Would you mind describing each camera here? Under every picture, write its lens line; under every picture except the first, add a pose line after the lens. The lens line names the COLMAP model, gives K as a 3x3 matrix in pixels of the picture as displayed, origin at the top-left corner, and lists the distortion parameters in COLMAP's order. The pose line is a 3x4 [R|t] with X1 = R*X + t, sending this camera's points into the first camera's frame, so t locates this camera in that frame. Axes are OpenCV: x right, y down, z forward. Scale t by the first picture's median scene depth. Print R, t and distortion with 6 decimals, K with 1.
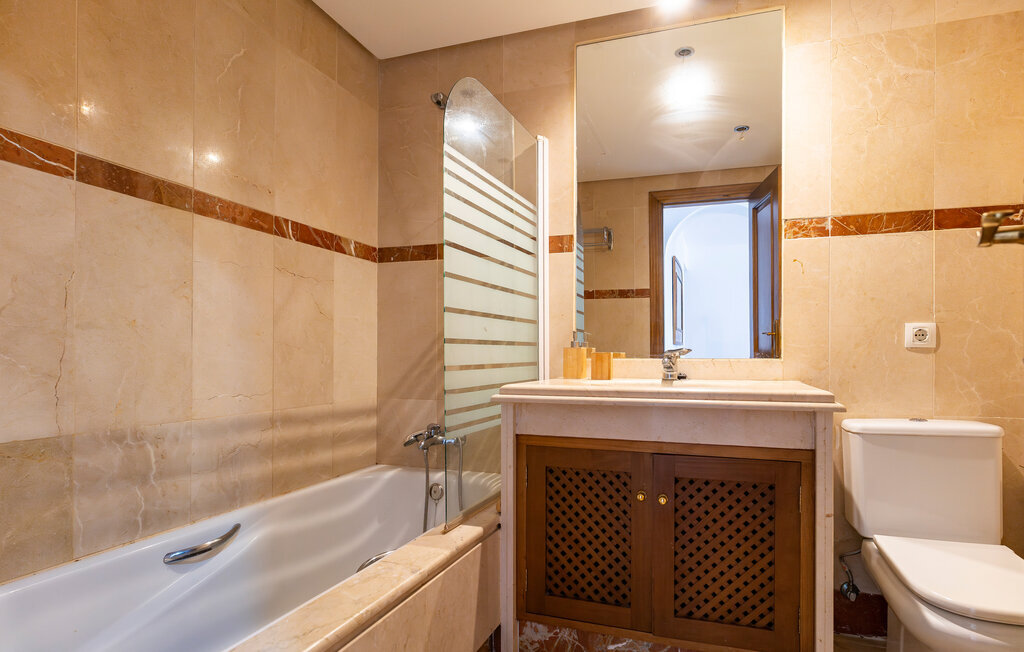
lens RADIAL K [[535.7, 0, 512.0], [0, 535.7, 326.0], [0, 0, 1]] dist [-0.000455, 0.000279]
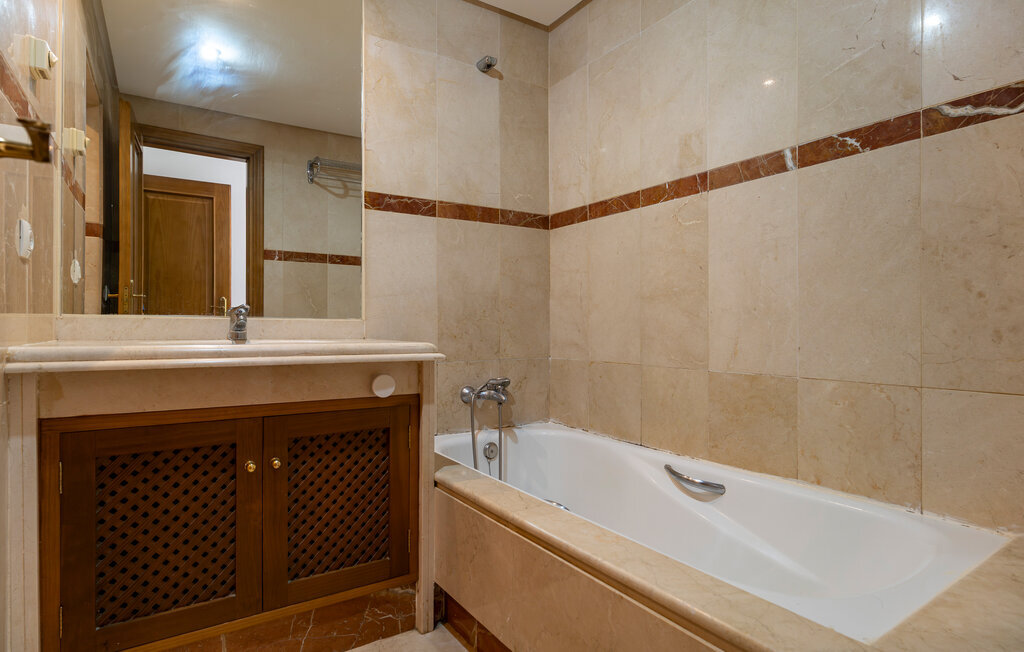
lens RADIAL K [[535.7, 0, 512.0], [0, 535.7, 326.0], [0, 0, 1]] dist [-0.000455, 0.000279]
pose [[0.626010, -0.002174, 0.779812, -0.211064], [-0.056743, 0.997218, 0.048332, 0.007377], [-0.777748, -0.074506, 0.624146, 0.090285]]
